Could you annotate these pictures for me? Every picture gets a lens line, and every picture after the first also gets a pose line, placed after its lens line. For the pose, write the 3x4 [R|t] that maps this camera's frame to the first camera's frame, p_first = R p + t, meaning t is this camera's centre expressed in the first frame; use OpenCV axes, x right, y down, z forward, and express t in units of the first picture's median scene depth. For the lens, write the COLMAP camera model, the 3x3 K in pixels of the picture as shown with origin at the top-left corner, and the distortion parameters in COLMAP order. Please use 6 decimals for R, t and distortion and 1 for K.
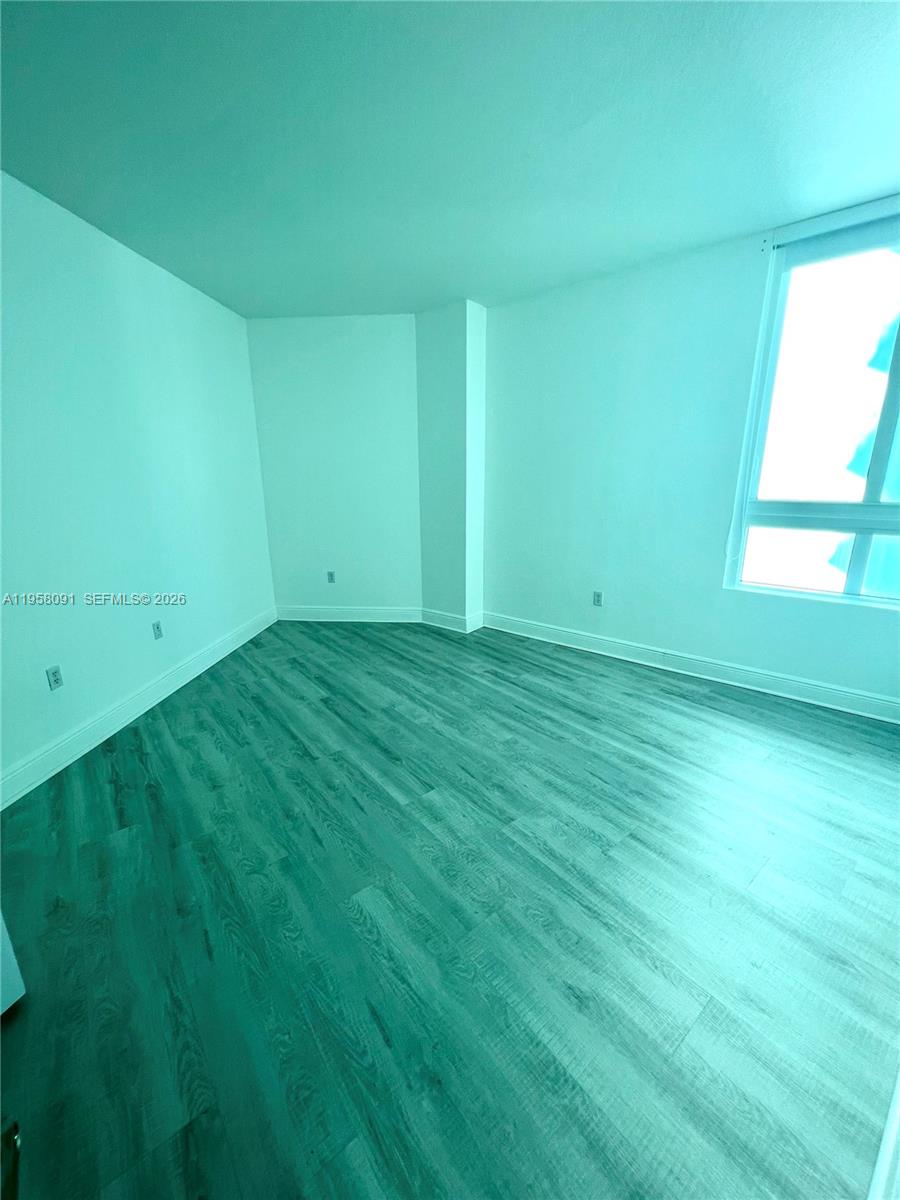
lens RADIAL K [[480.3, 0, 453.4], [0, 480.3, 603.8], [0, 0, 1]] dist [-0.000821, 0.000924]
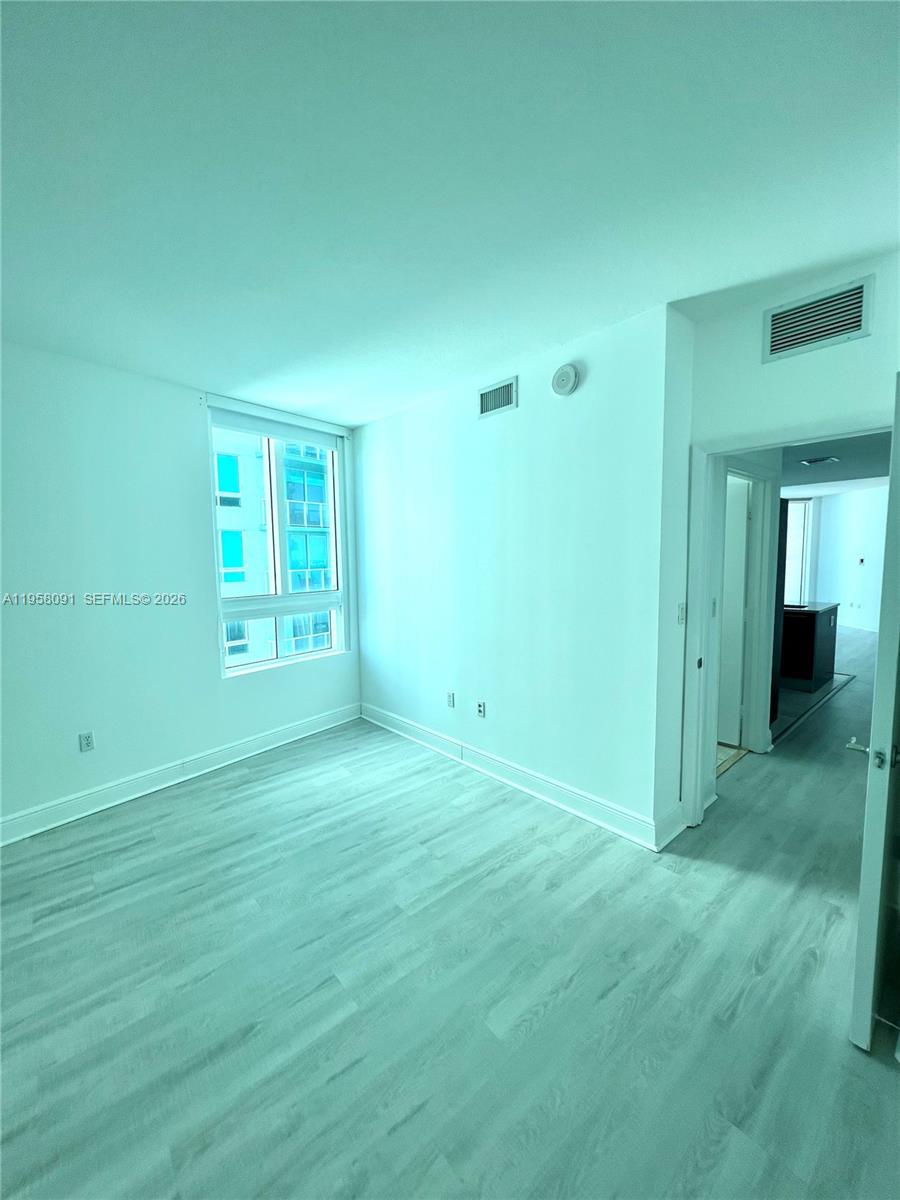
lens RADIAL K [[480.3, 0, 450.5], [0, 480.3, 602.0], [0, 0, 1]] dist [-0.000821, 0.000924]
pose [[-0.033174, -0.085827, 0.995758, -0.684627], [0.277497, 0.956343, 0.091674, -0.196489], [-0.960154, 0.279361, -0.007909, 0.564884]]
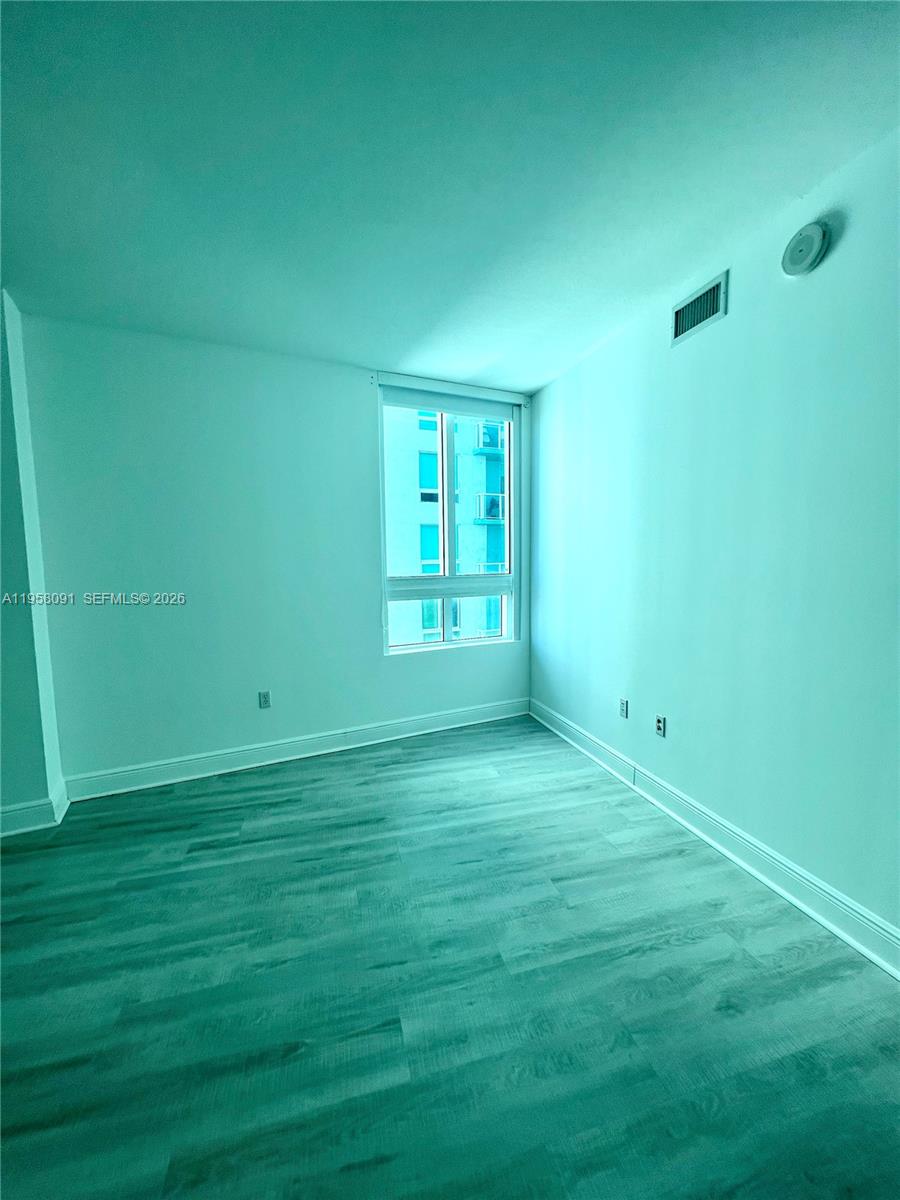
lens RADIAL K [[480.3, 0, 449.6], [0, 480.3, 602.0], [0, 0, 1]] dist [-0.000821, 0.000924]
pose [[0.402522, -0.085596, 0.911400, -0.487261], [0.250473, 0.967923, -0.019717, -0.117328], [-0.880477, 0.236217, 0.411050, 0.467330]]
